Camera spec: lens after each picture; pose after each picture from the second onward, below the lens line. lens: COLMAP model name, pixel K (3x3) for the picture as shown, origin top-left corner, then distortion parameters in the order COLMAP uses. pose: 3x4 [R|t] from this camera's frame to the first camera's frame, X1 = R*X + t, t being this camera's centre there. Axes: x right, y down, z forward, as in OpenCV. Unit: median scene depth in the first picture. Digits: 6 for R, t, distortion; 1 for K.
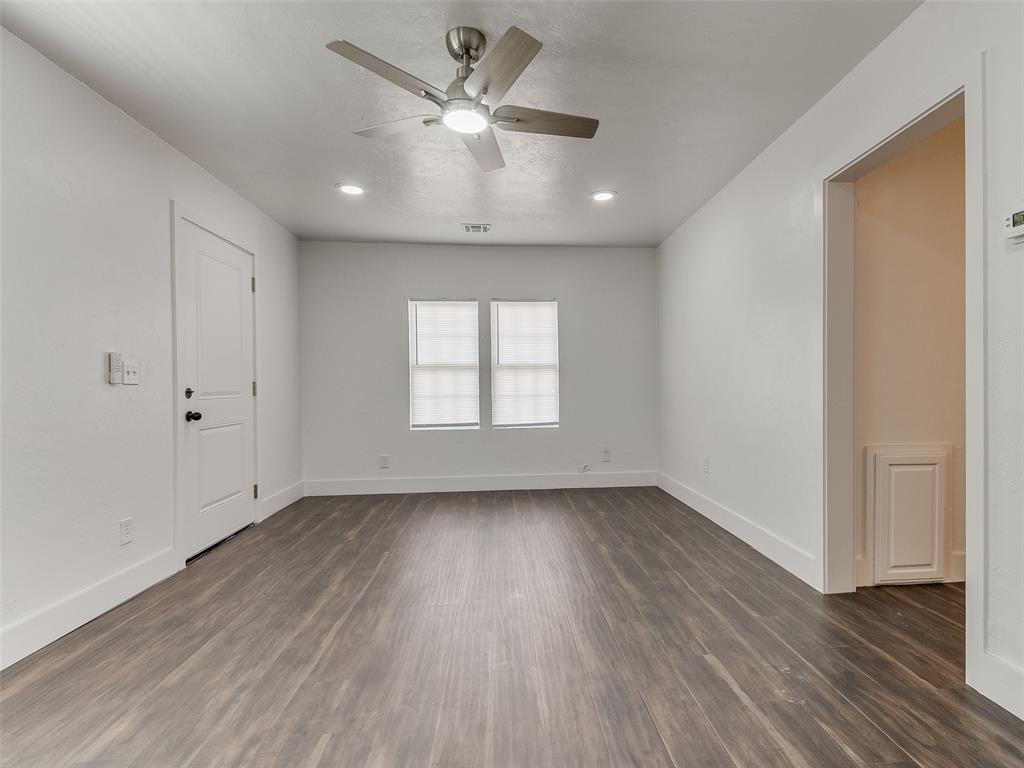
lens RADIAL K [[560.6, 0, 510.6], [0, 560.6, 393.4], [0, 0, 1]] dist [-0.000215, -0.000573]
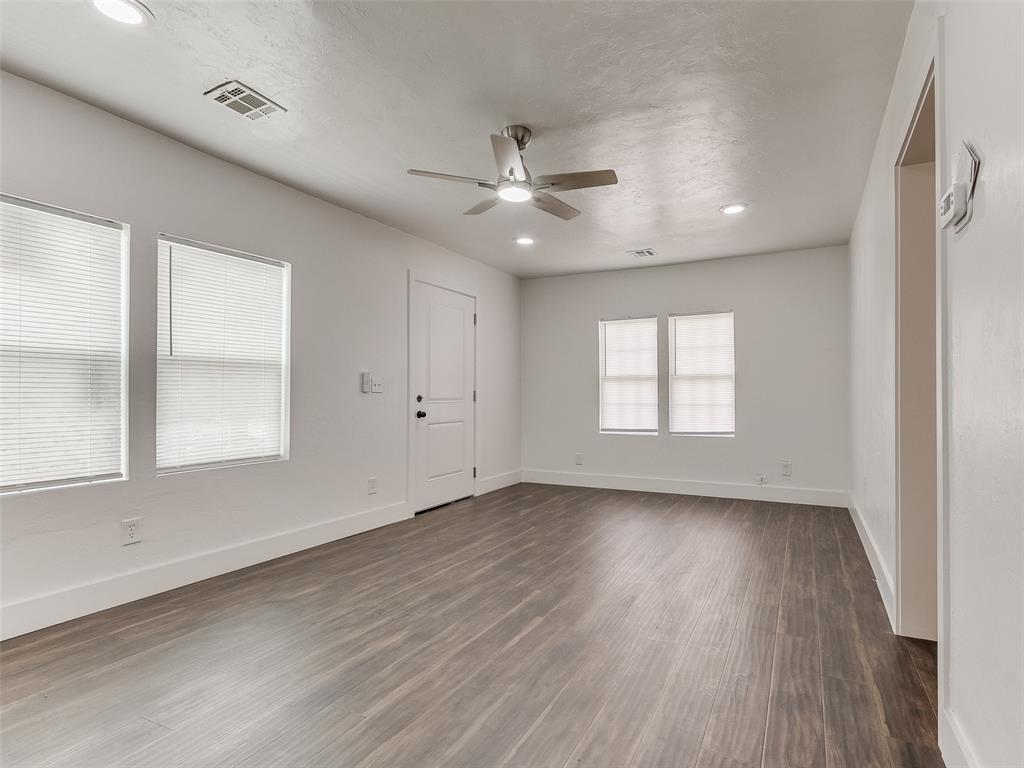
lens RADIAL K [[539.1, 0, 511.1], [0, 539.1, 395.9], [0, 0, 1]] dist [0.001675, 0.000675]
pose [[0.828270, 0.008282, -0.560268, 0.297946], [-0.014478, 0.999873, -0.006622, -0.001285], [0.560142, 0.013596, 0.828285, -0.024070]]
